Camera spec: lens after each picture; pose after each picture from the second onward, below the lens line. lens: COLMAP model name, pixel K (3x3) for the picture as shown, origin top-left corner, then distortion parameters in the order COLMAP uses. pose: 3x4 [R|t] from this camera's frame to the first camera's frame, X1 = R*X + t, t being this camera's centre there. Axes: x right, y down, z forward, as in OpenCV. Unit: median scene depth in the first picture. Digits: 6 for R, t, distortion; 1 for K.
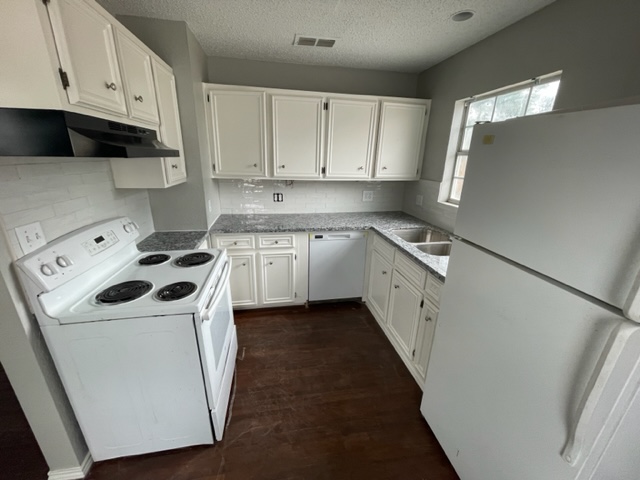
lens RADIAL K [[255.9, 0, 317.8], [0, 255.9, 239.1], [0, 0, 1]] dist [-0.006162, -0.000063]
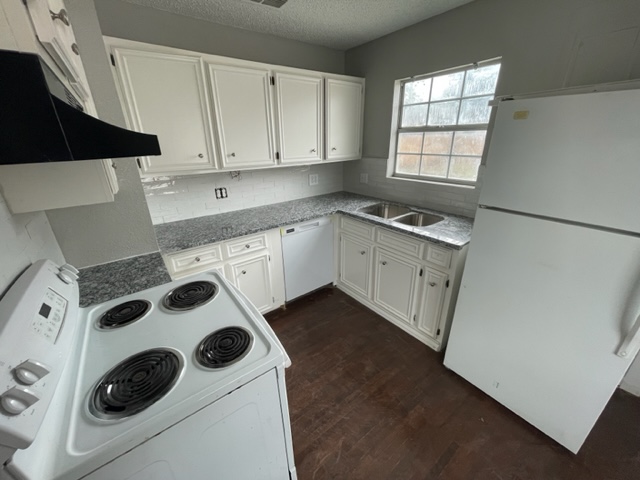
lens RADIAL K [[255.9, 0, 318.6], [0, 255.9, 238.6], [0, 0, 1]] dist [-0.006162, -0.000063]
pose [[0.892460, -0.204273, 0.402229, -0.286755], [0.179723, 0.978792, 0.098317, -0.053940], [-0.413782, -0.015454, 0.910245, 0.141888]]
